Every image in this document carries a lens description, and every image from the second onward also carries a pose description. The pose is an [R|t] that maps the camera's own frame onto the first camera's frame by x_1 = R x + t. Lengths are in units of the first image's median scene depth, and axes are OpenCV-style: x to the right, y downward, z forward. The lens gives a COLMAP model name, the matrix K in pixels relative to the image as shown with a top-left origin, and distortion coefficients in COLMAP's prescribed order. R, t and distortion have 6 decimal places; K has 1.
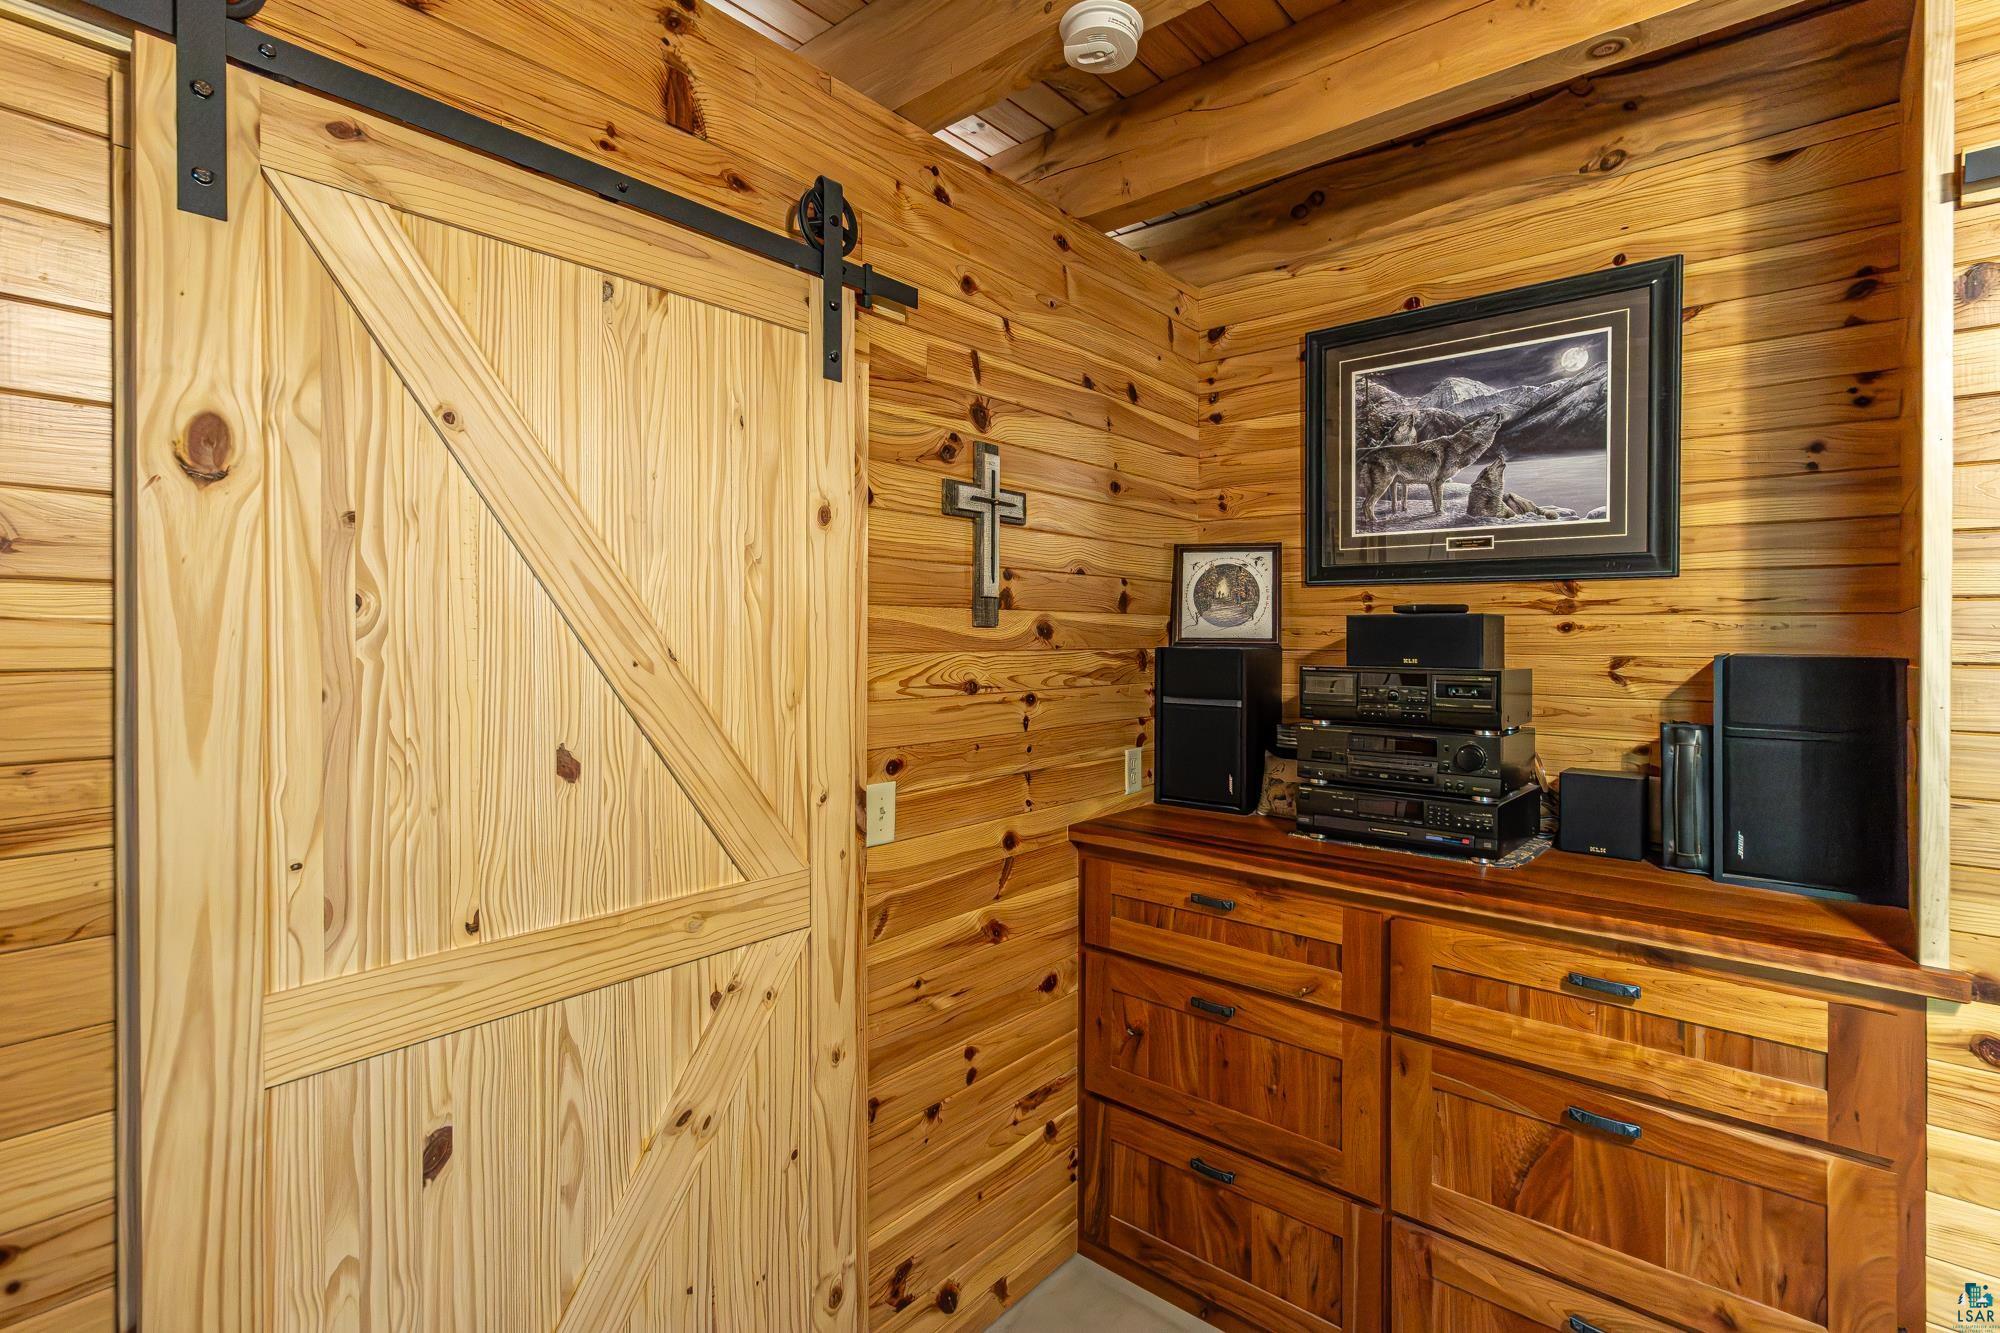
lens RADIAL K [[937.5, 0, 1029.8], [0, 937.5, 677.2], [0, 0, 1]] dist [0.001927, 0.000945]
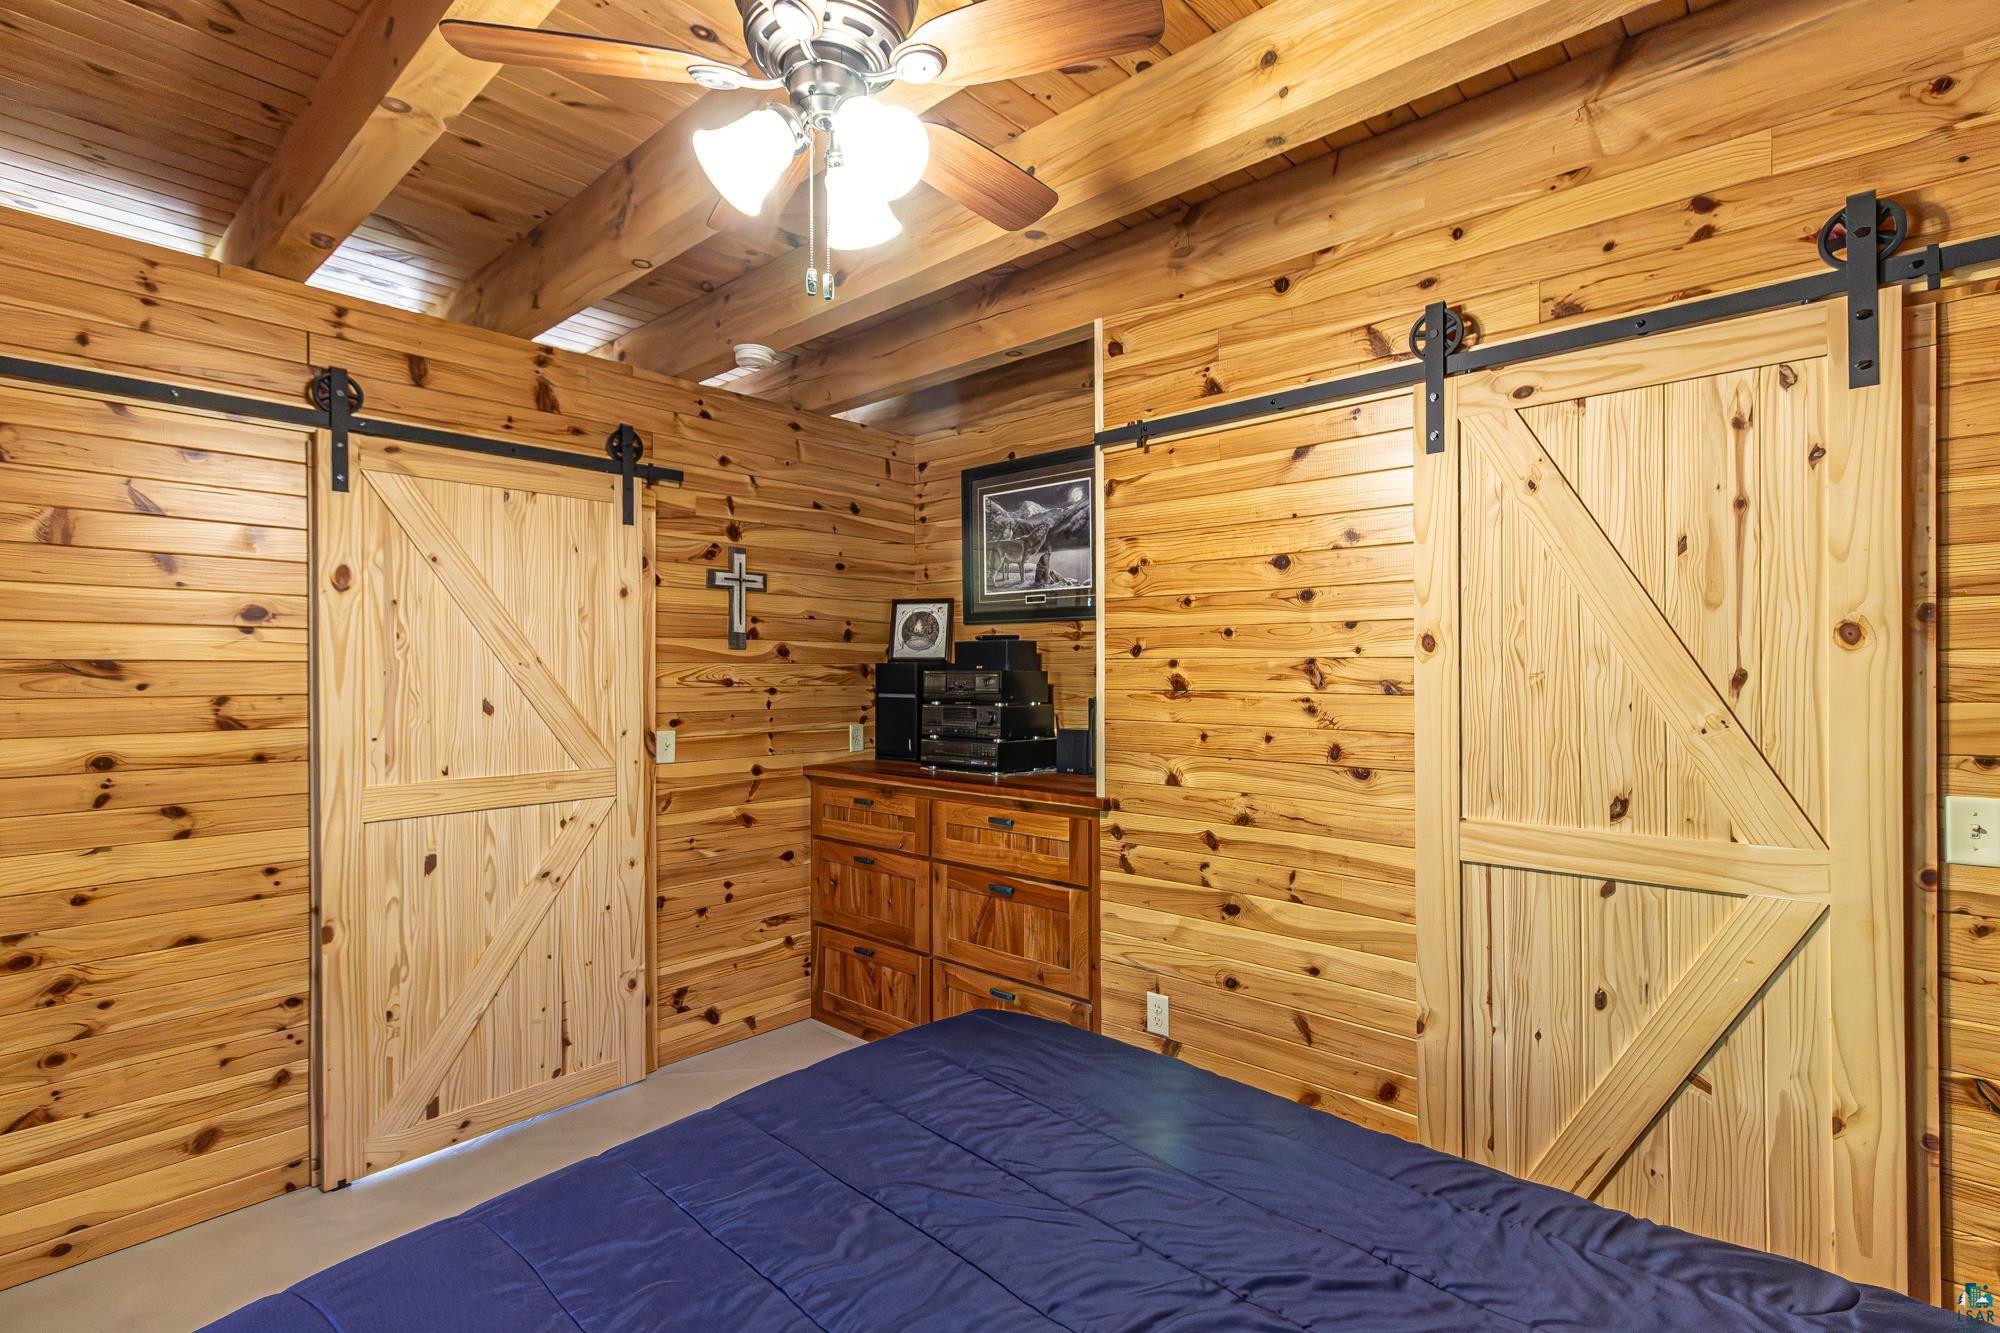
lens RADIAL K [[919.7, 0, 1004.8], [0, 919.7, 710.2], [0, 0, 1]] dist [0.009964, 0.000205]
pose [[0.999503, -0.005566, -0.031043, 0.553034], [0.005464, 0.999979, -0.003383, 0.076468], [0.031061, 0.003212, 0.999512, -0.798074]]
